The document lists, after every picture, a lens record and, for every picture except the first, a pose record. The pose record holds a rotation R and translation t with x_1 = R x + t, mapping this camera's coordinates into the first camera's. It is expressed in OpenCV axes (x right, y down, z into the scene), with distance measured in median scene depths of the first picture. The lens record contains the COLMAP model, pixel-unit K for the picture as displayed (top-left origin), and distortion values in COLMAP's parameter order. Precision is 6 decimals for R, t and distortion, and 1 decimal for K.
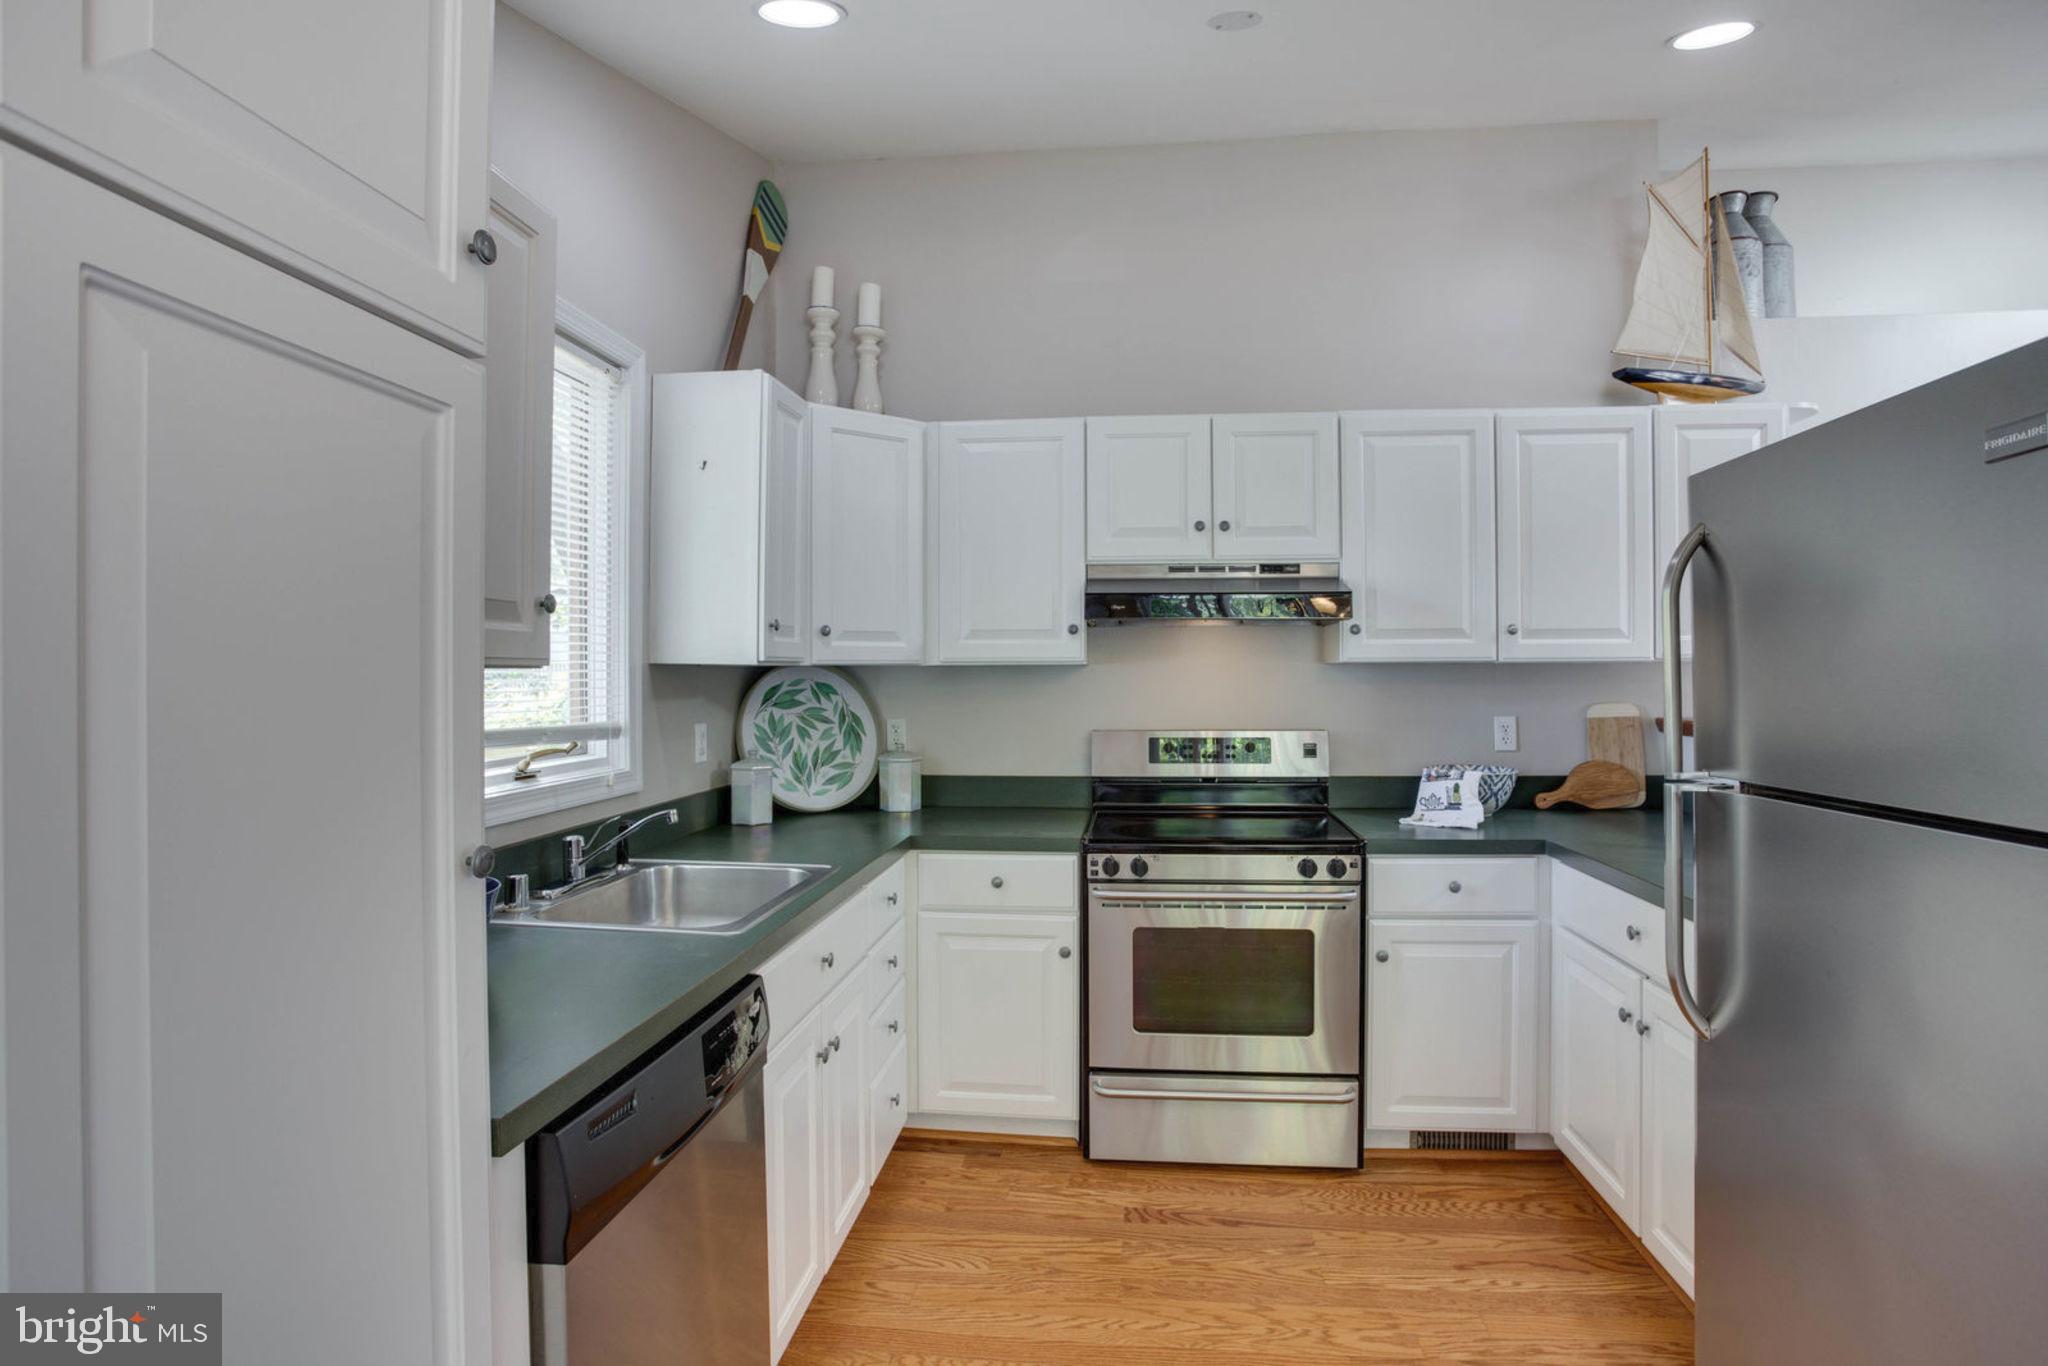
lens RADIAL K [[1024.1, 0, 1025.4], [0, 1024.1, 673.1], [0, 0, 1]] dist [-0.099549, 0.096187]
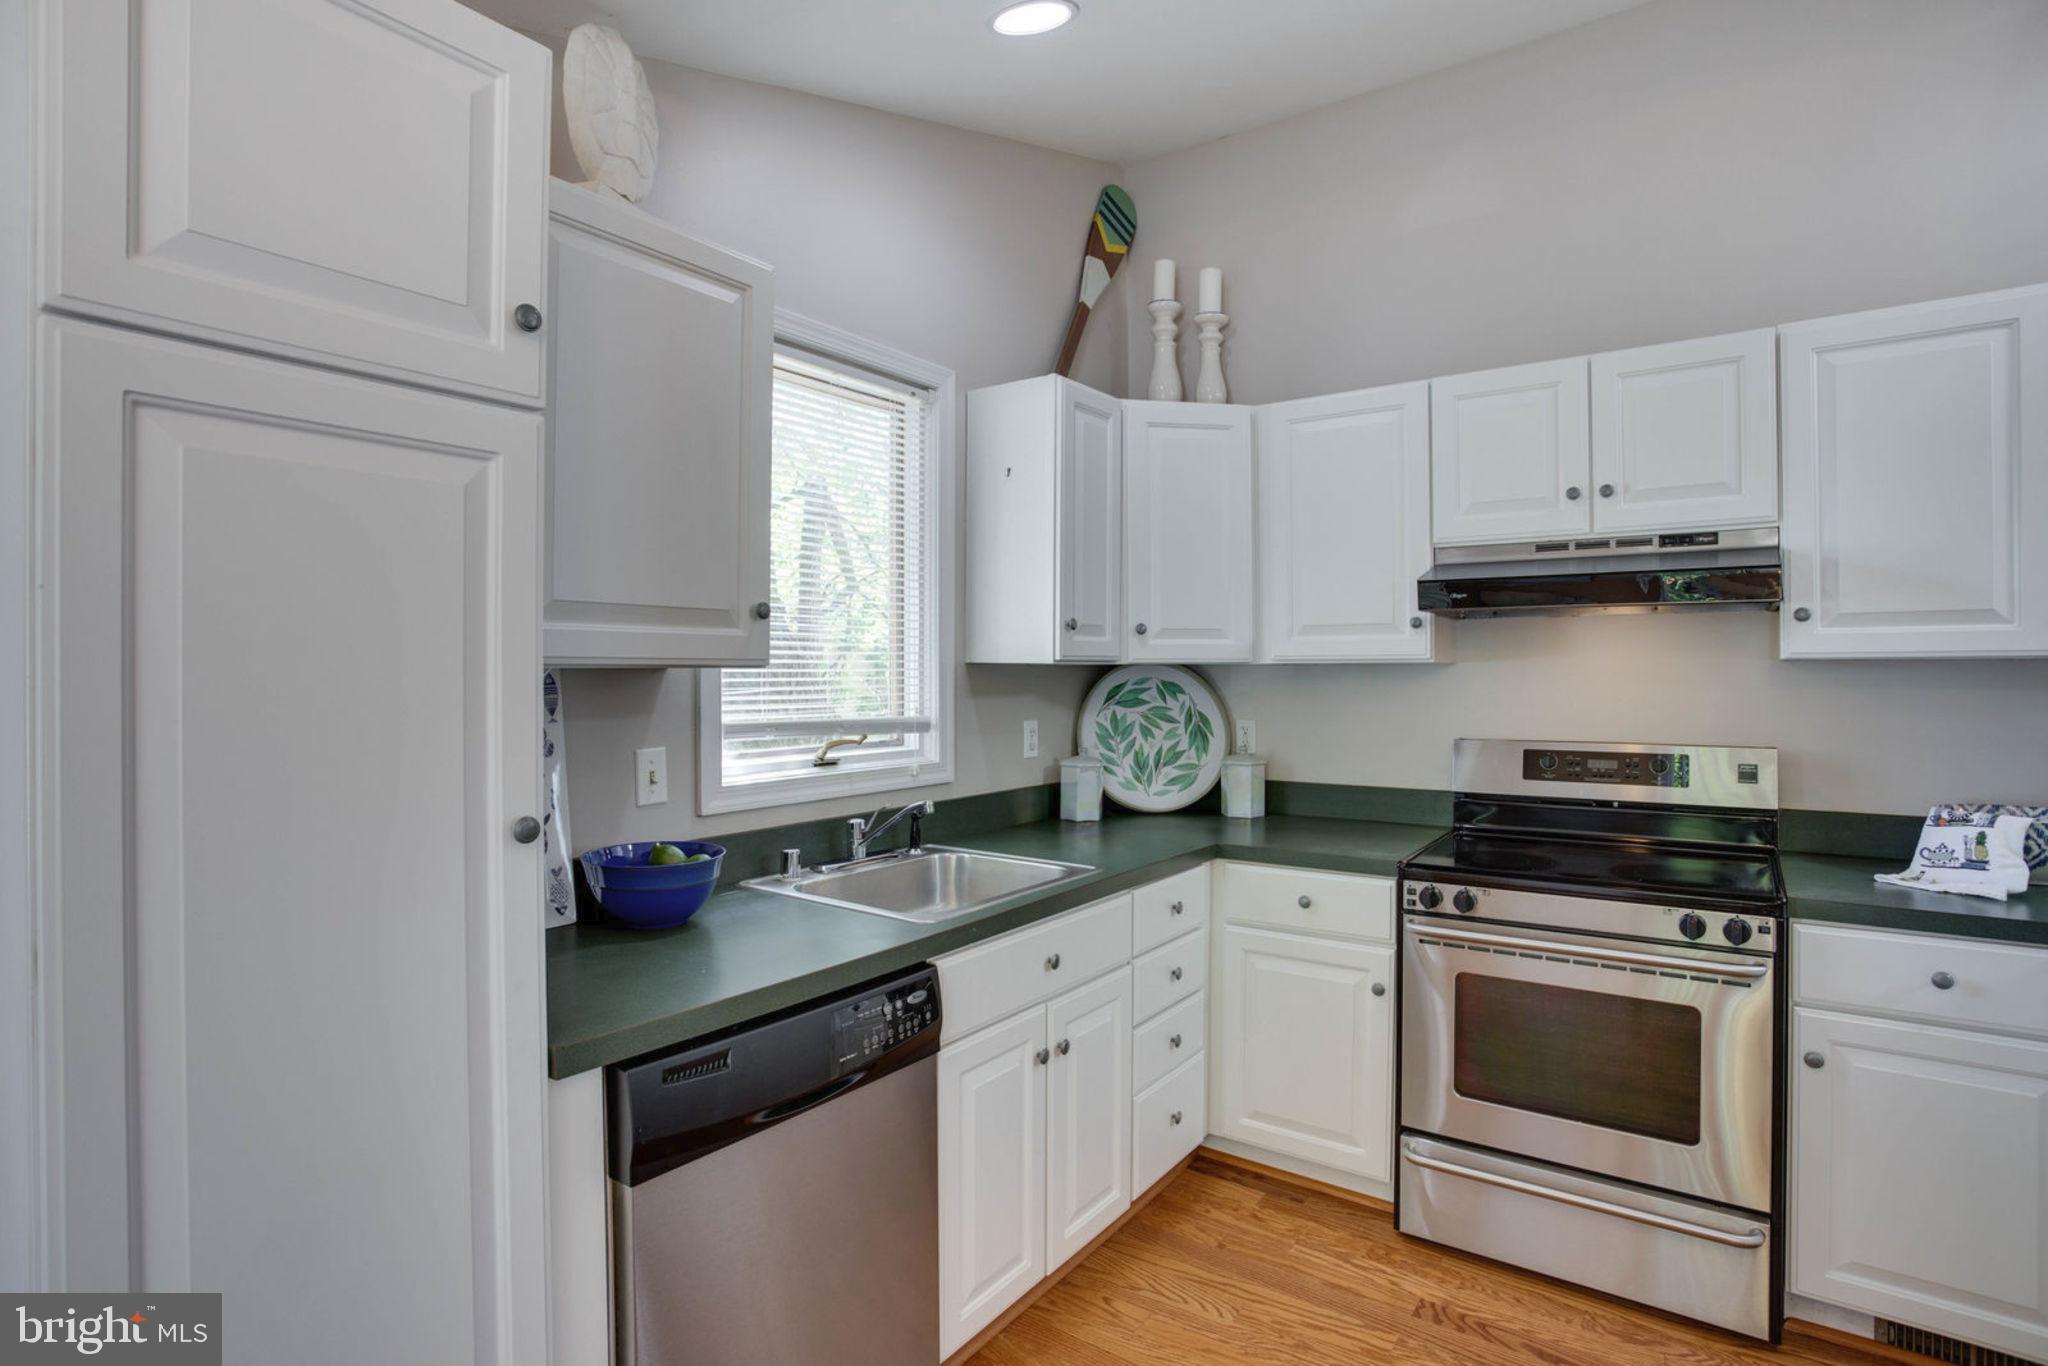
lens RADIAL K [[1014.2, 0, 1017.8], [0, 1014.2, 671.3], [0, 0, 1]] dist [-0.074157, 0.035806]
pose [[0.869763, 0.001069, -0.493468, 0.181450], [-0.001260, 0.999999, -0.000053, -0.000486], [0.493467, 0.000668, 0.869764, 0.087458]]
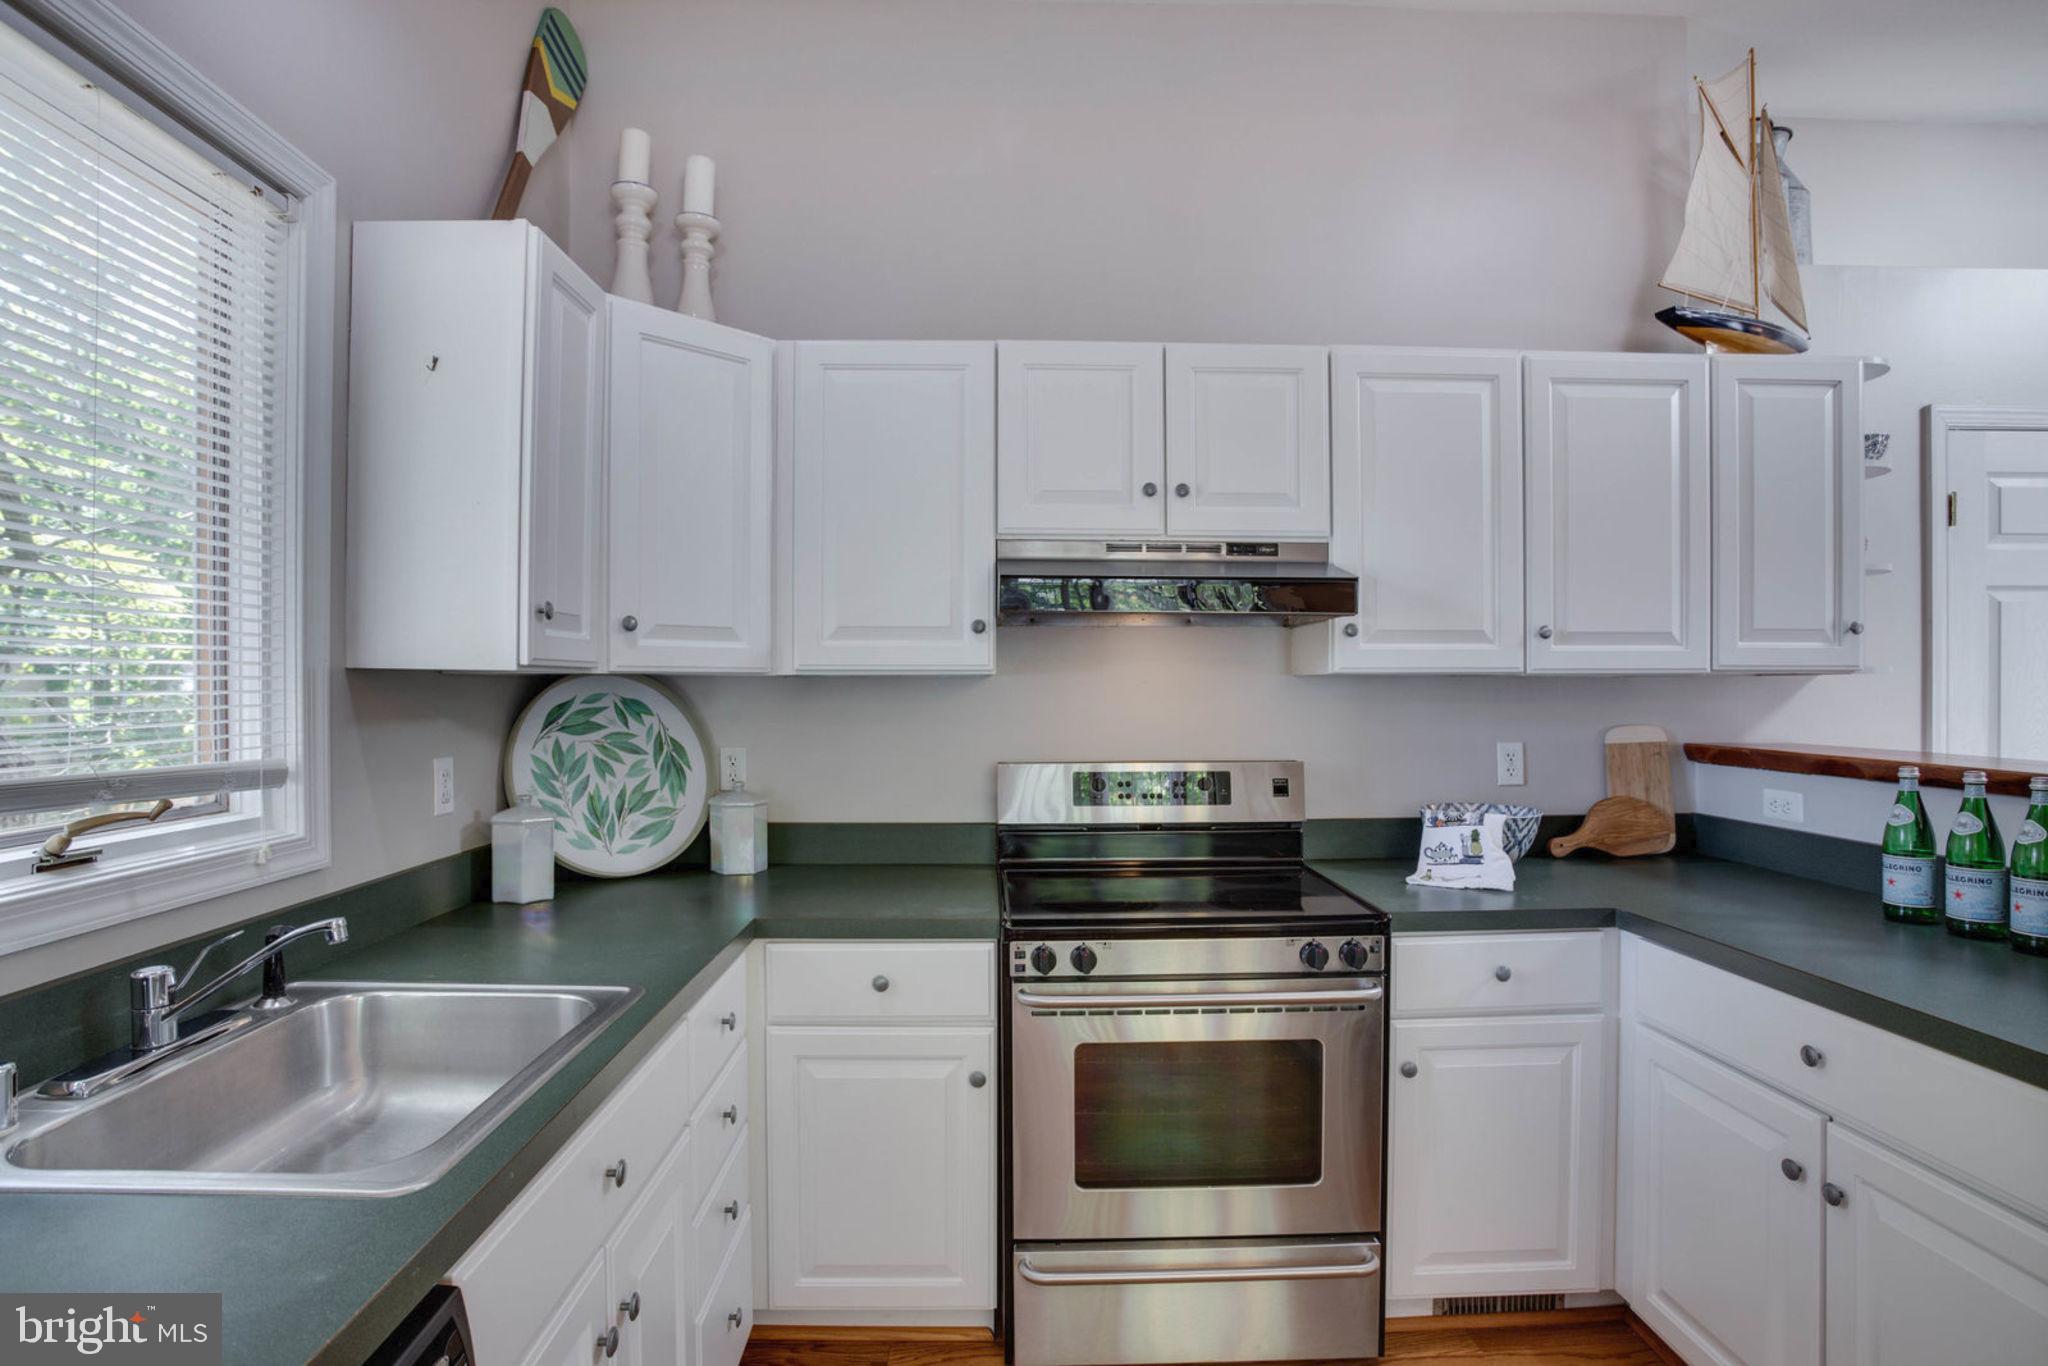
lens RADIAL K [[1024.6, 0, 999.3], [0, 1024.6, 697.3], [0, 0, 1]] dist [-0.085164, 0.044191]
pose [[0.991616, 0.001988, 0.129207, -0.035320], [-0.002901, 0.999972, 0.006880, 0.003143], [-0.129190, -0.007197, 0.991594, 0.280725]]
